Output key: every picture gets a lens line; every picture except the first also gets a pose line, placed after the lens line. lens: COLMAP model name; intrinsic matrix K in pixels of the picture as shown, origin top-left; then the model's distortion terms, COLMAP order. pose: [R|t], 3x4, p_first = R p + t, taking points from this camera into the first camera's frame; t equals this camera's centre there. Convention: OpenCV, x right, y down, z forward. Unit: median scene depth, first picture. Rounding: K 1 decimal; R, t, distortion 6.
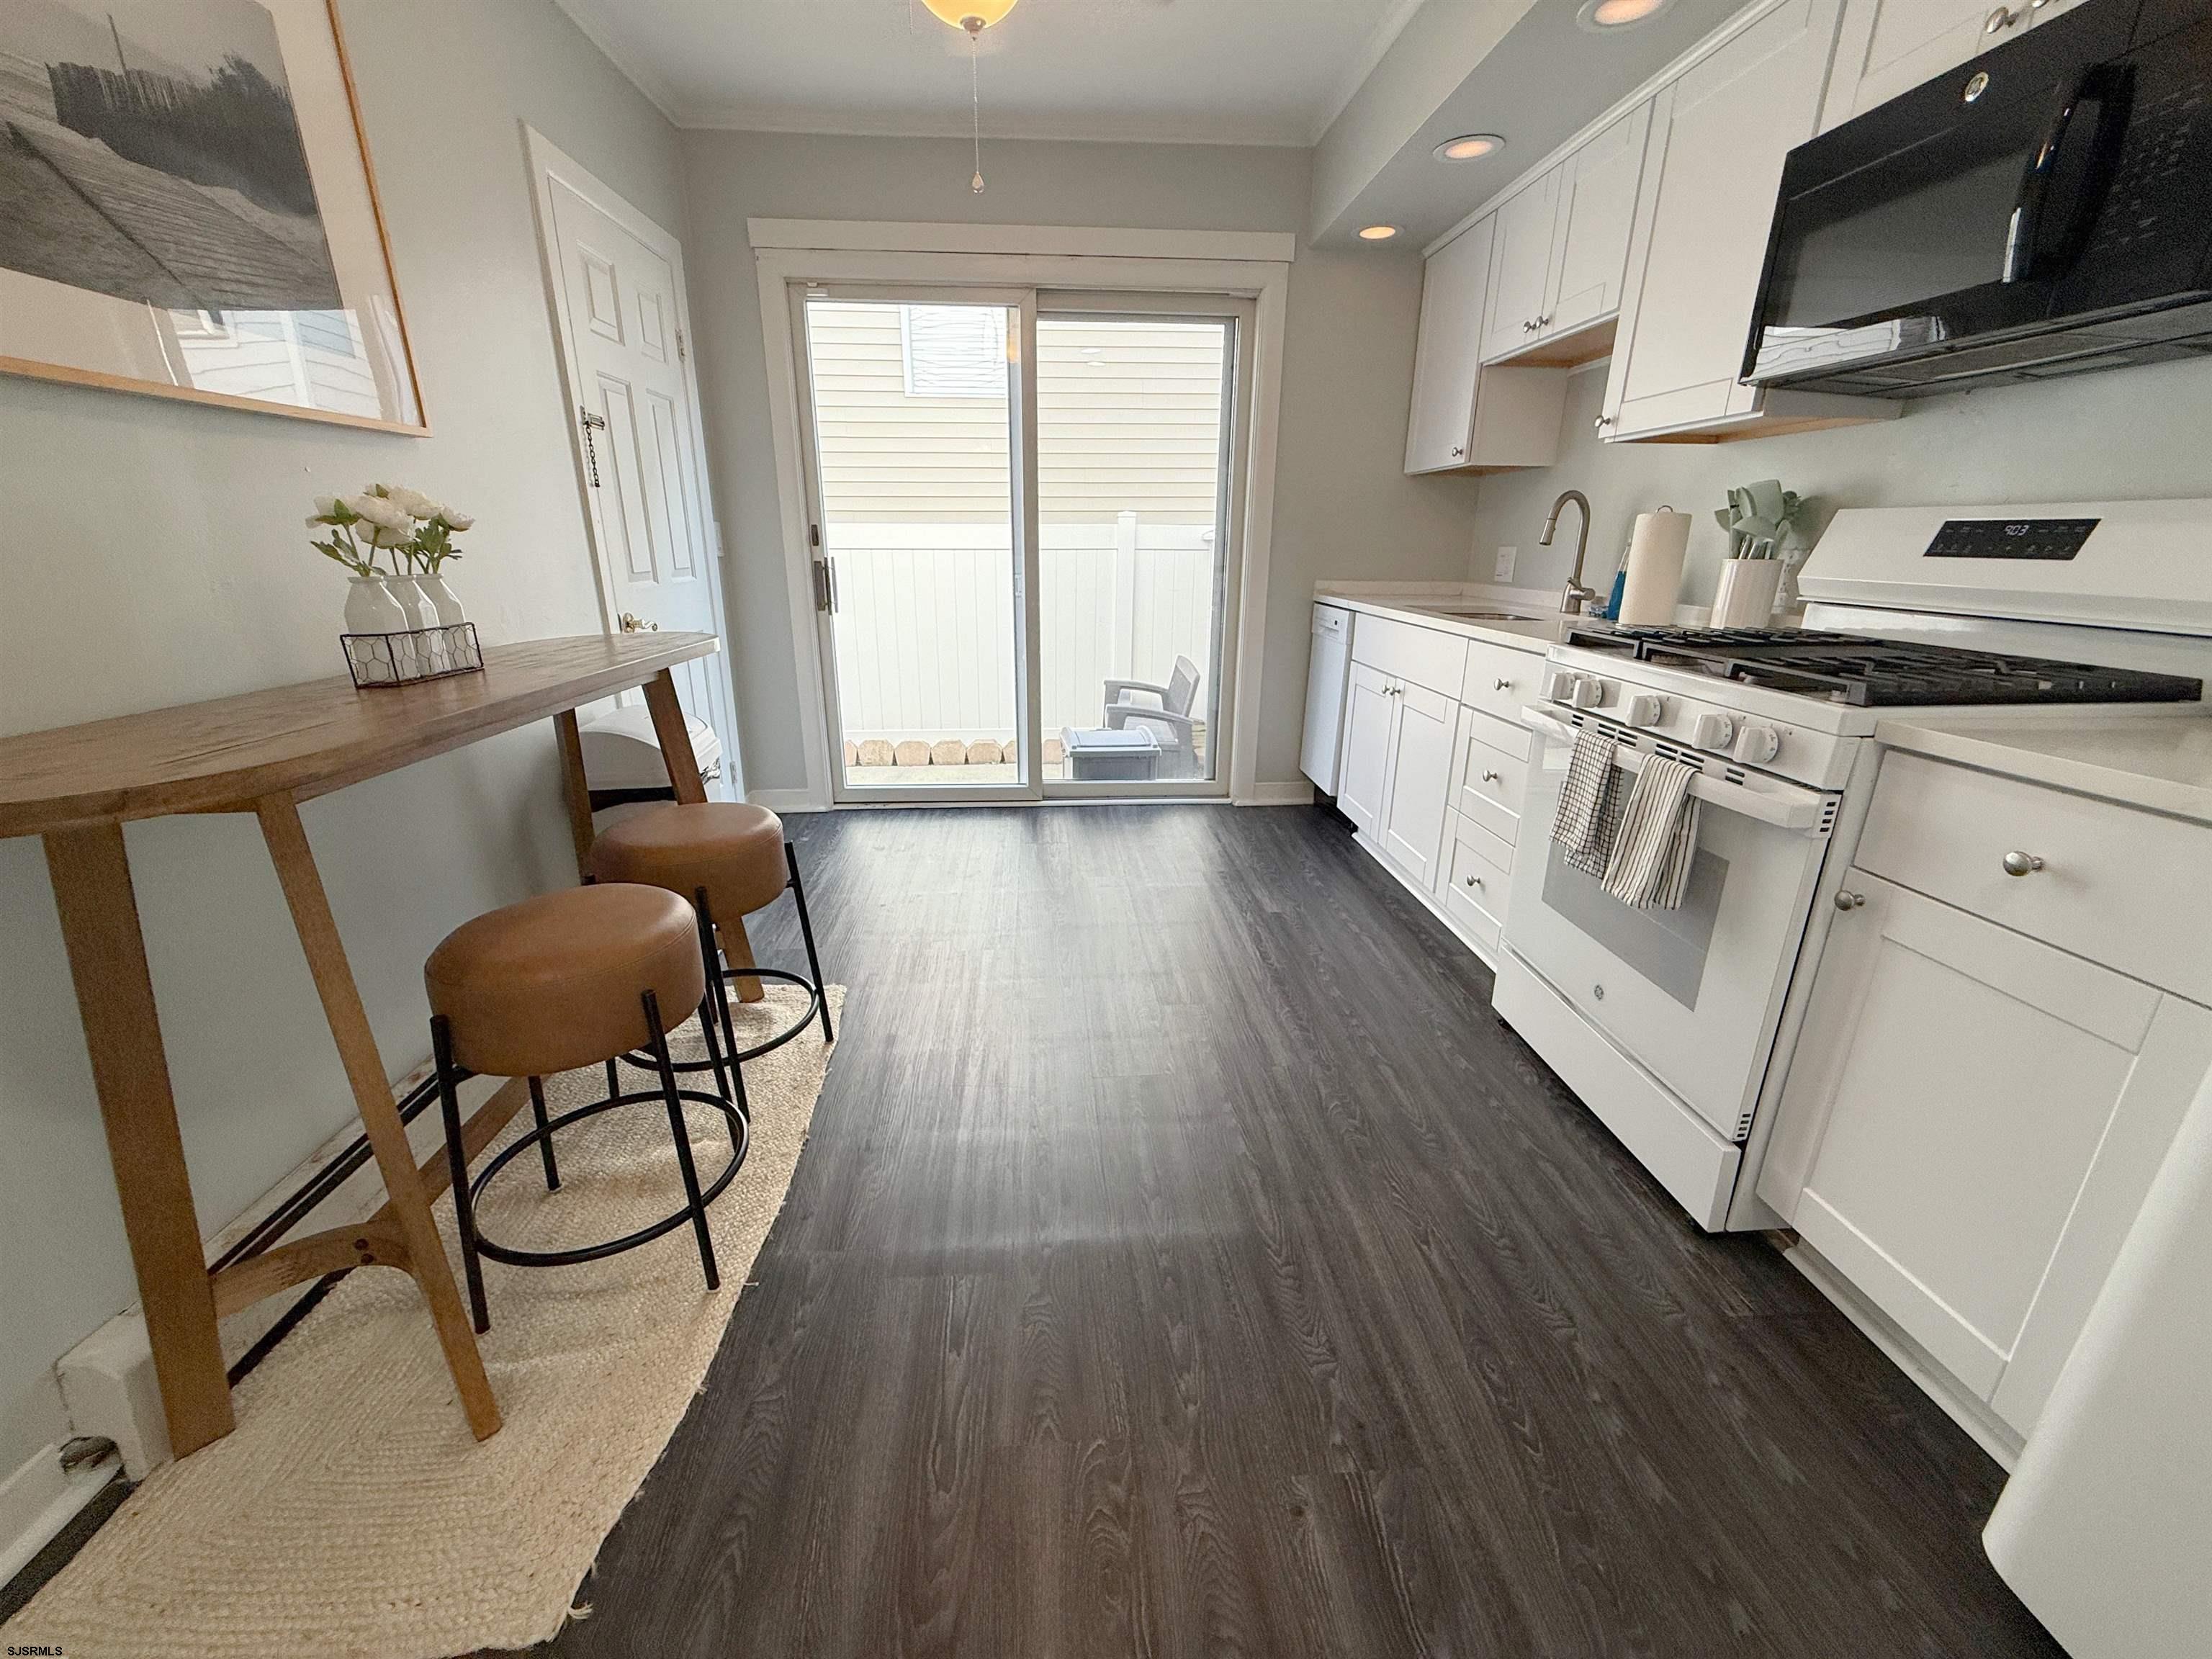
lens RADIAL K [[889.5, 0, 1091.2], [0, 889.5, 829.3], [0, 0, 1]] dist [0.004670, -0.001176]
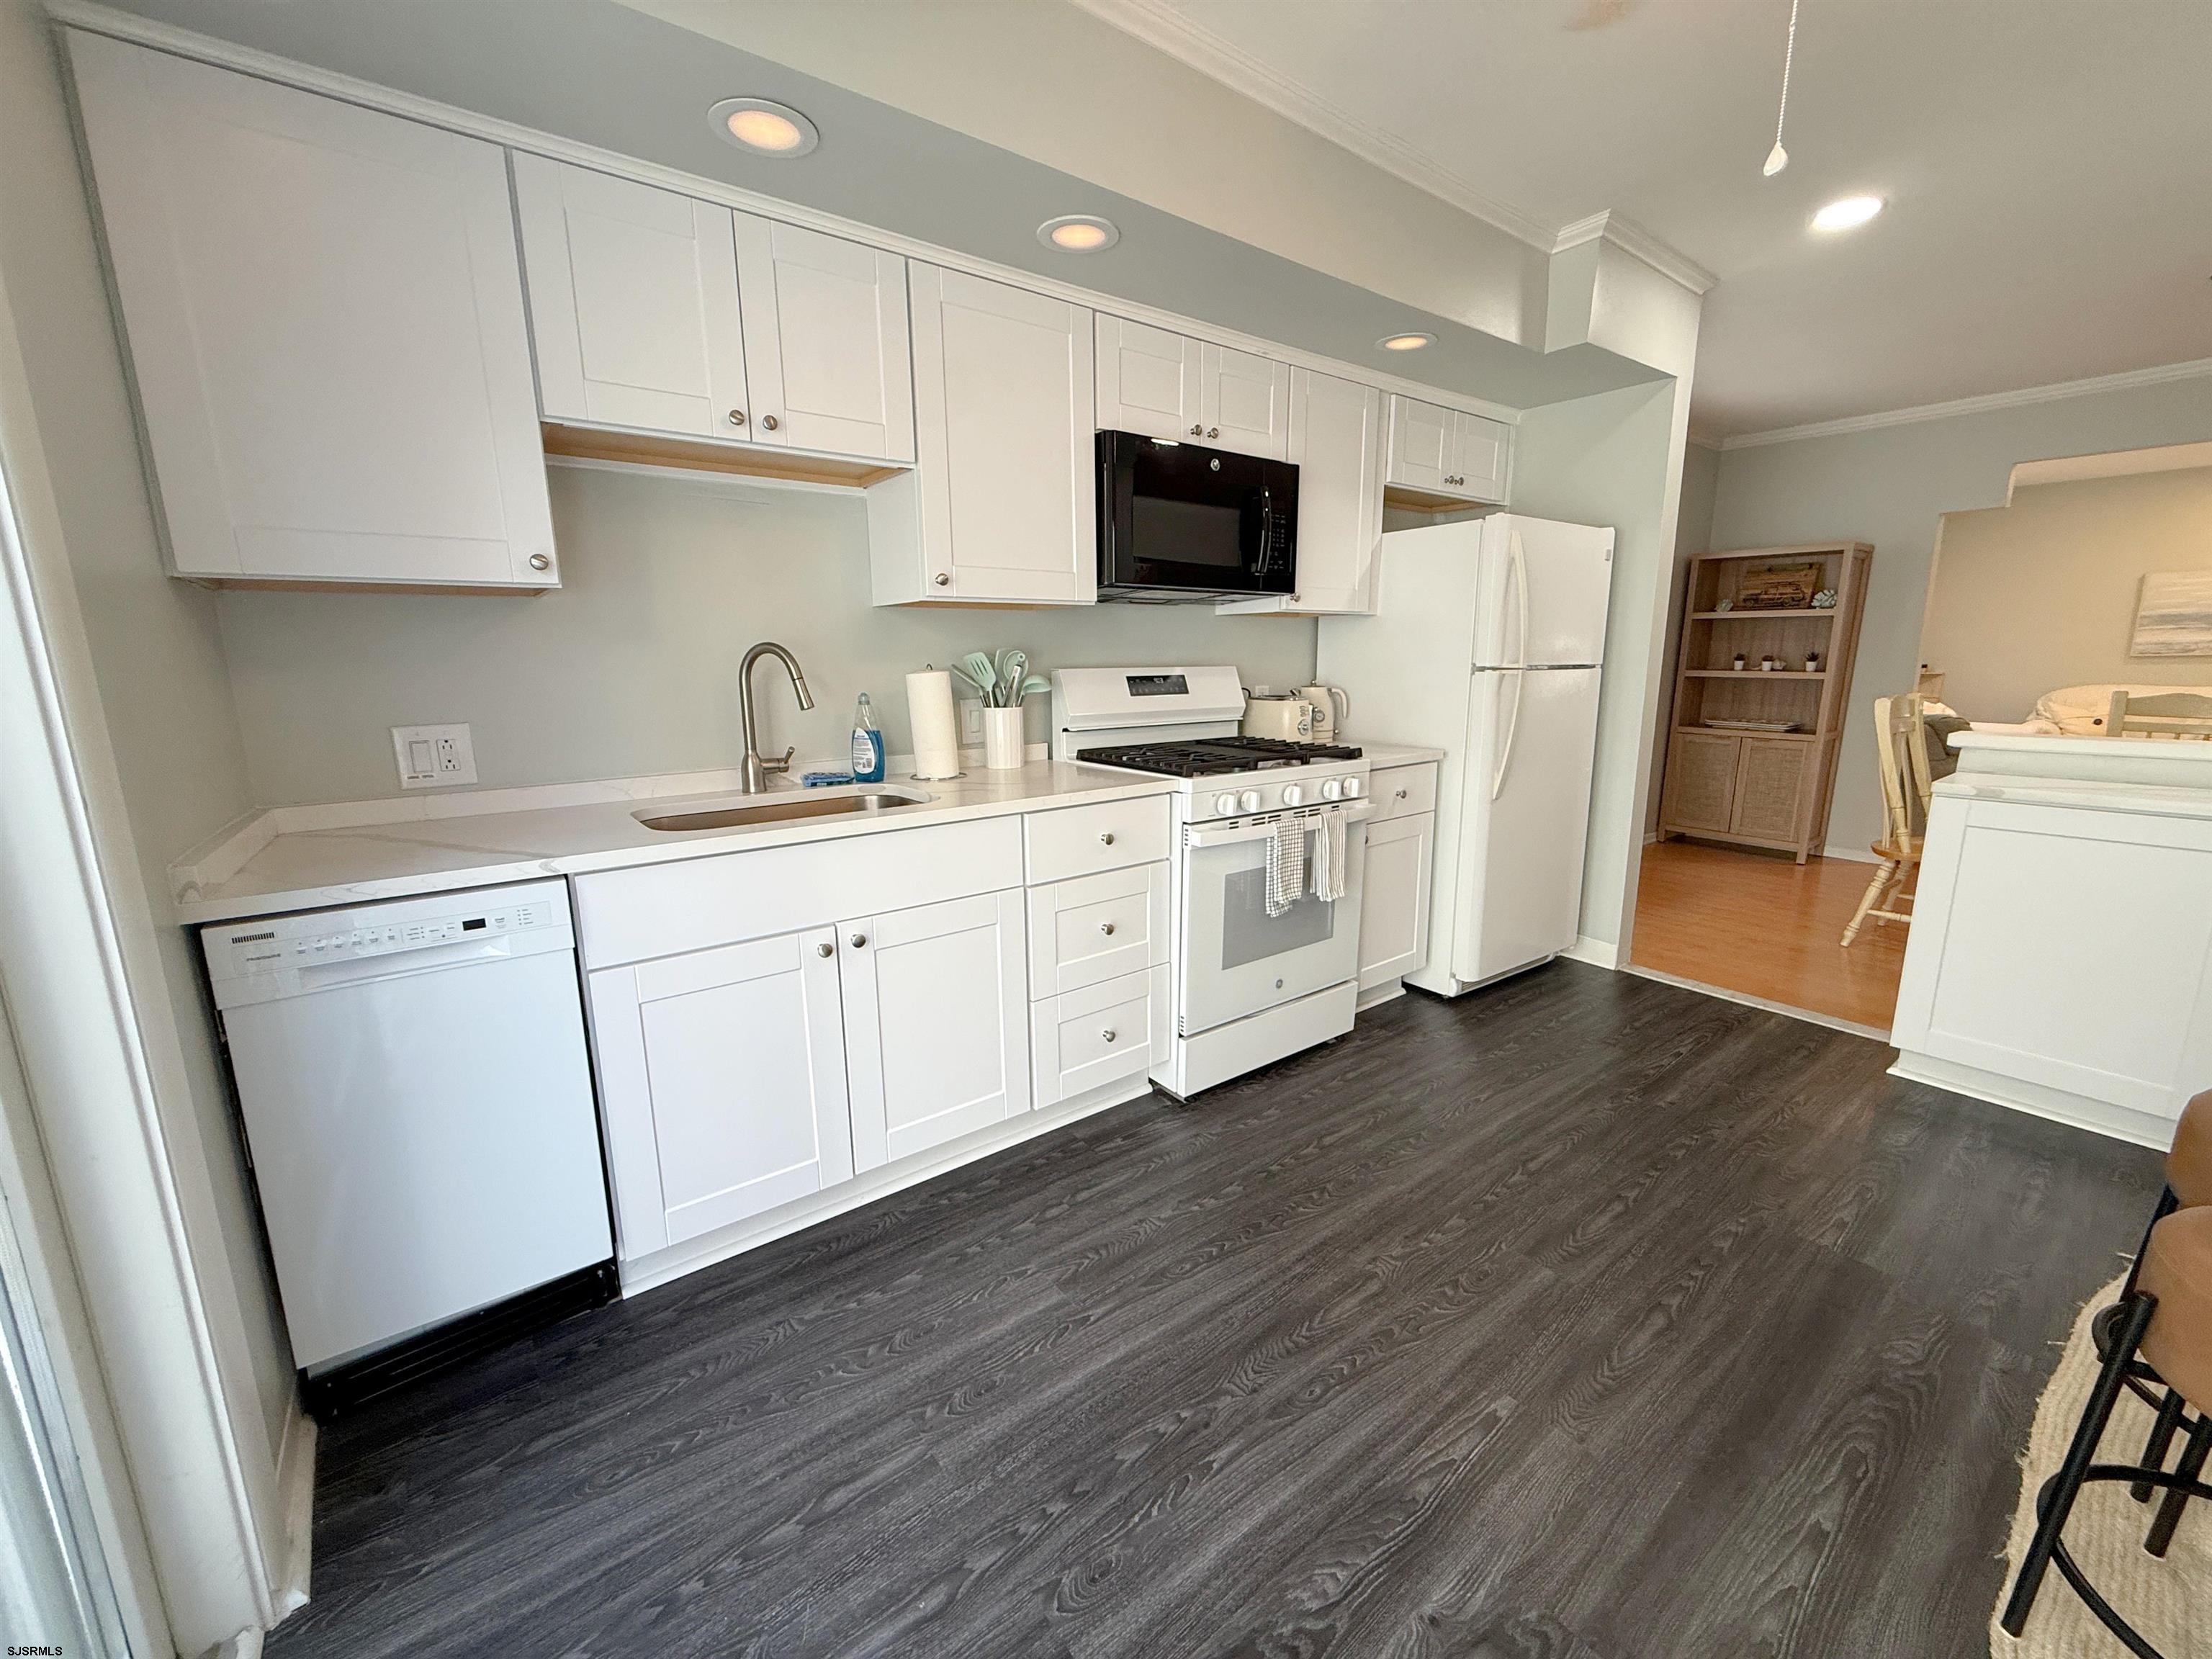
lens RADIAL K [[889.5, 0, 1097.8], [0, 889.5, 828.3], [0, 0, 1]] dist [0.004670, -0.001176]
pose [[-0.561942, -0.157080, 0.812125, -0.304406], [0.266806, 0.894908, 0.357706, -0.474842], [-0.782966, 0.417690, -0.460977, 1.305434]]
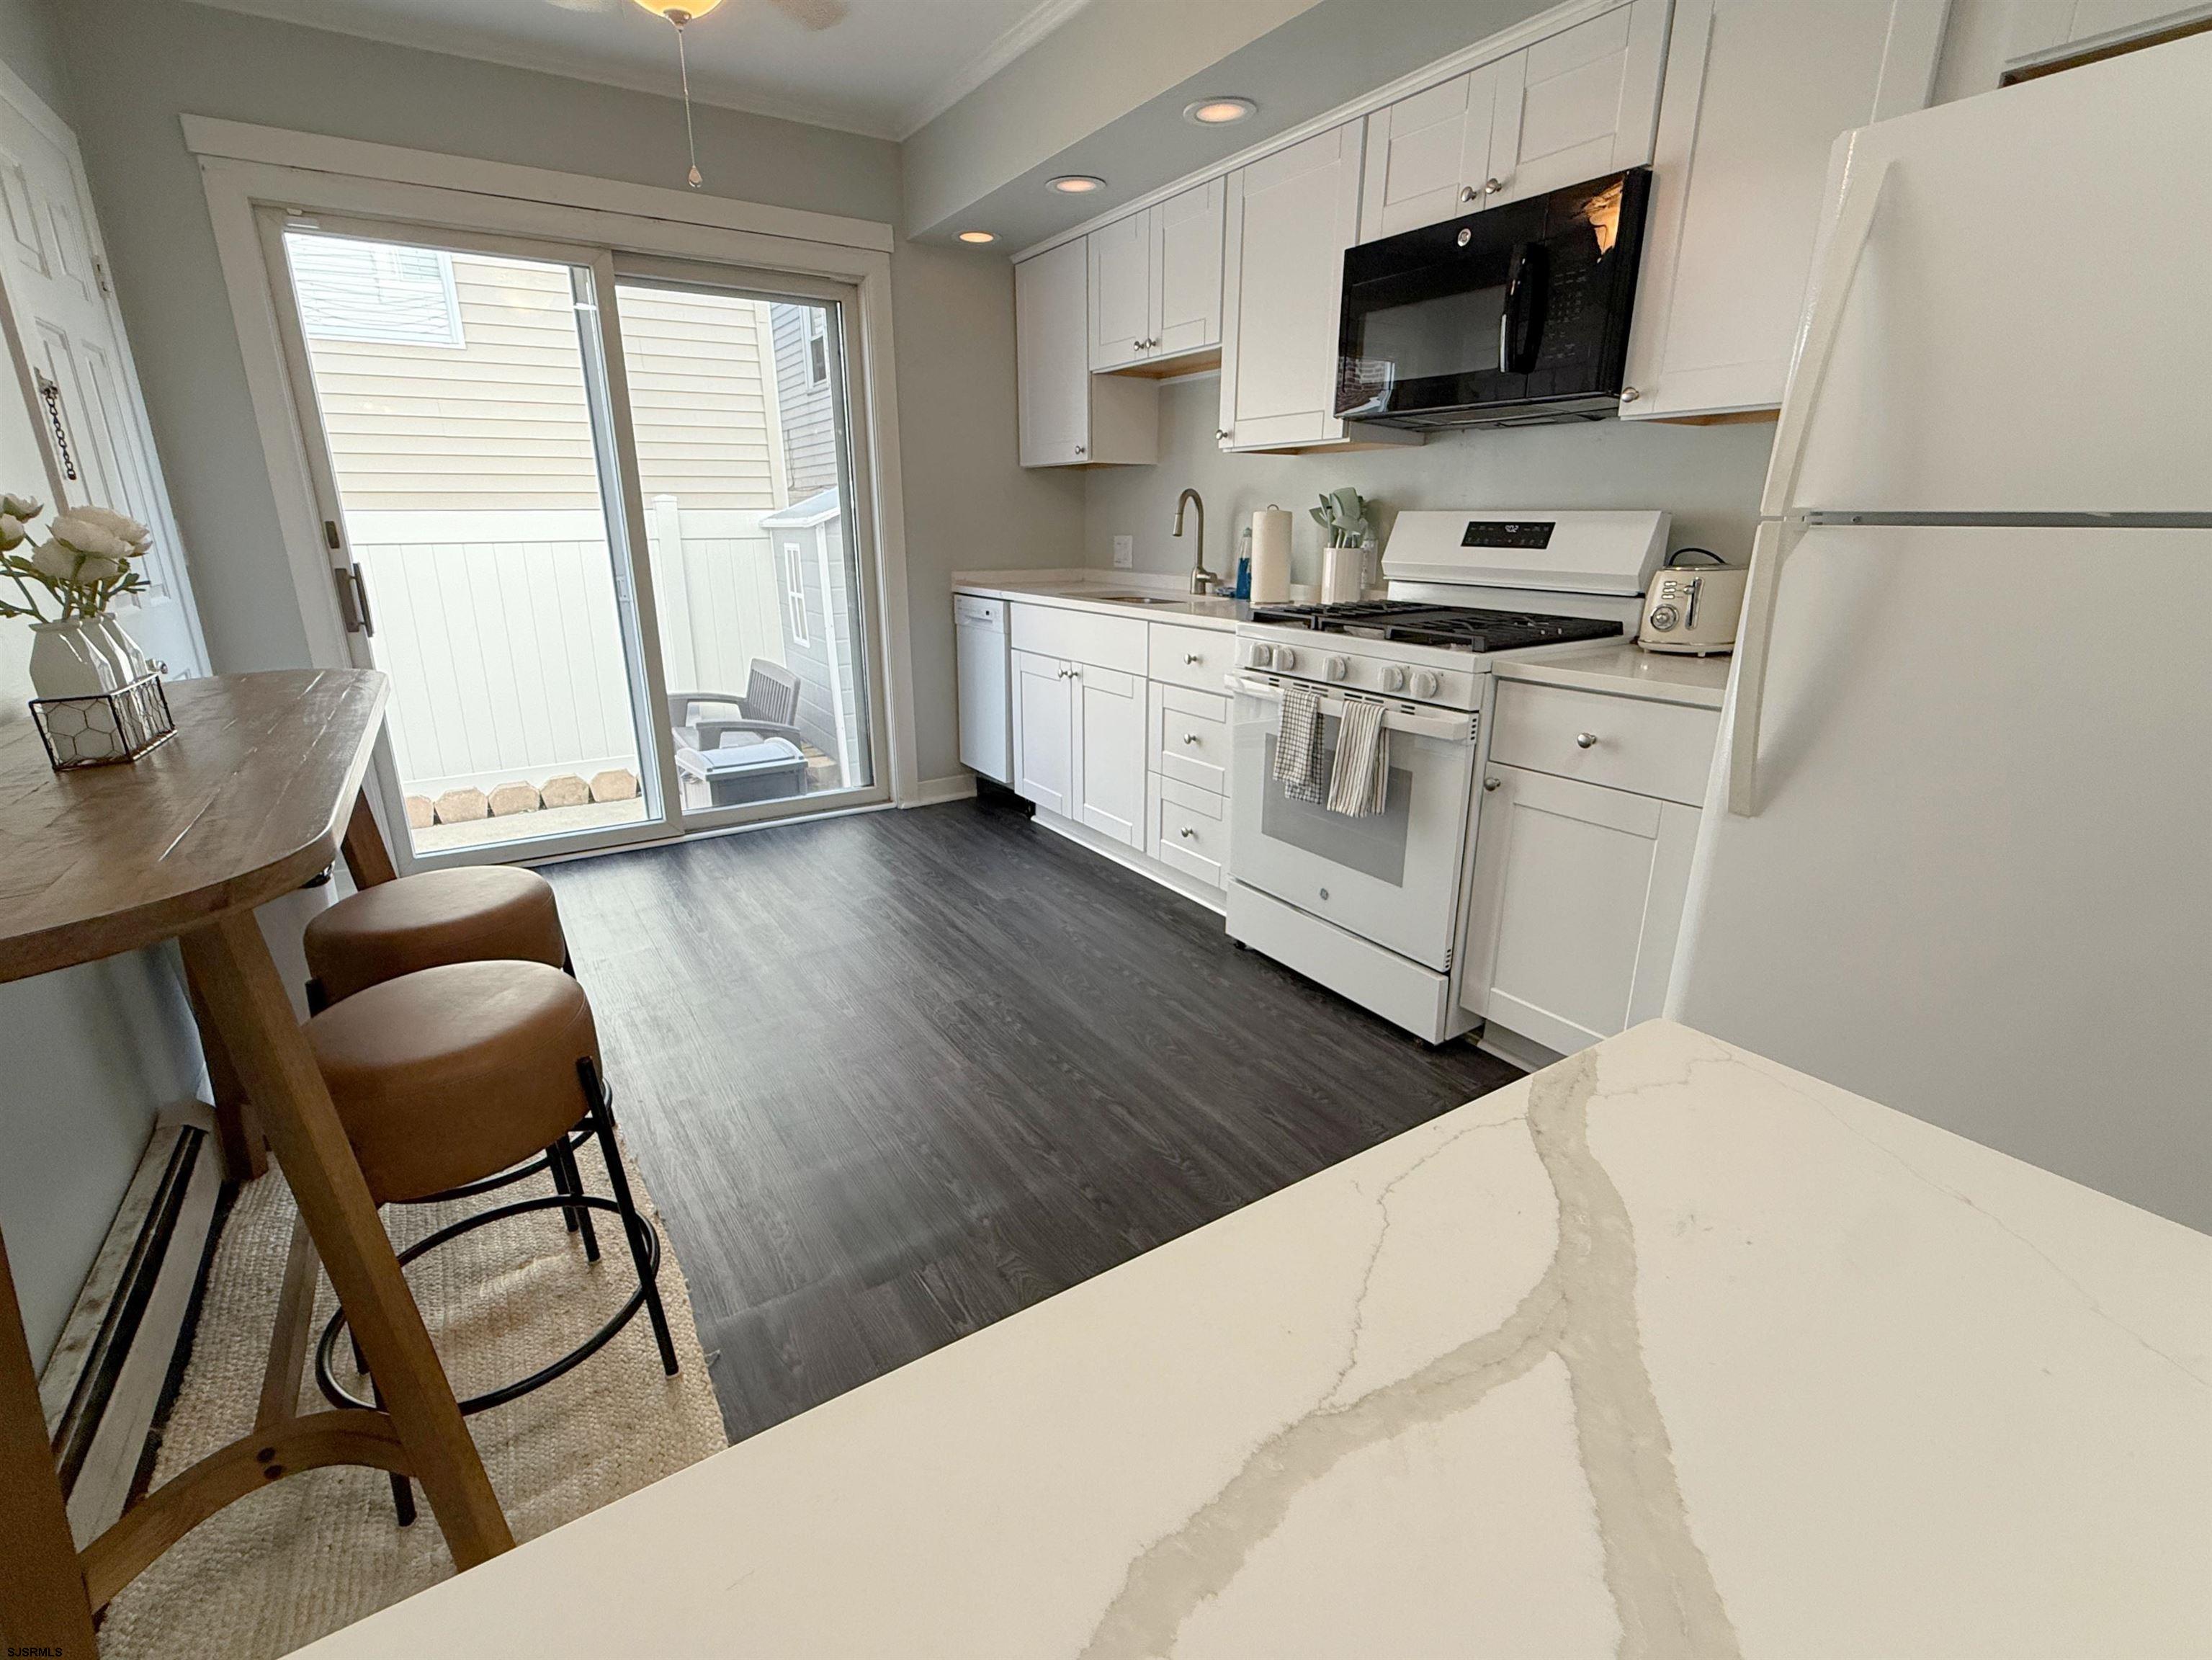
lens RADIAL K [[1011.2, 0, 1100.2], [0, 1011.2, 831.7], [0, 0, 1]] dist [0.000904, -0.000039]
pose [[0.871634, -0.152913, 0.465695, -0.258481], [0.159366, 0.986883, 0.025763, 0.005860], [-0.463526, 0.051760, 0.884570, -0.088252]]
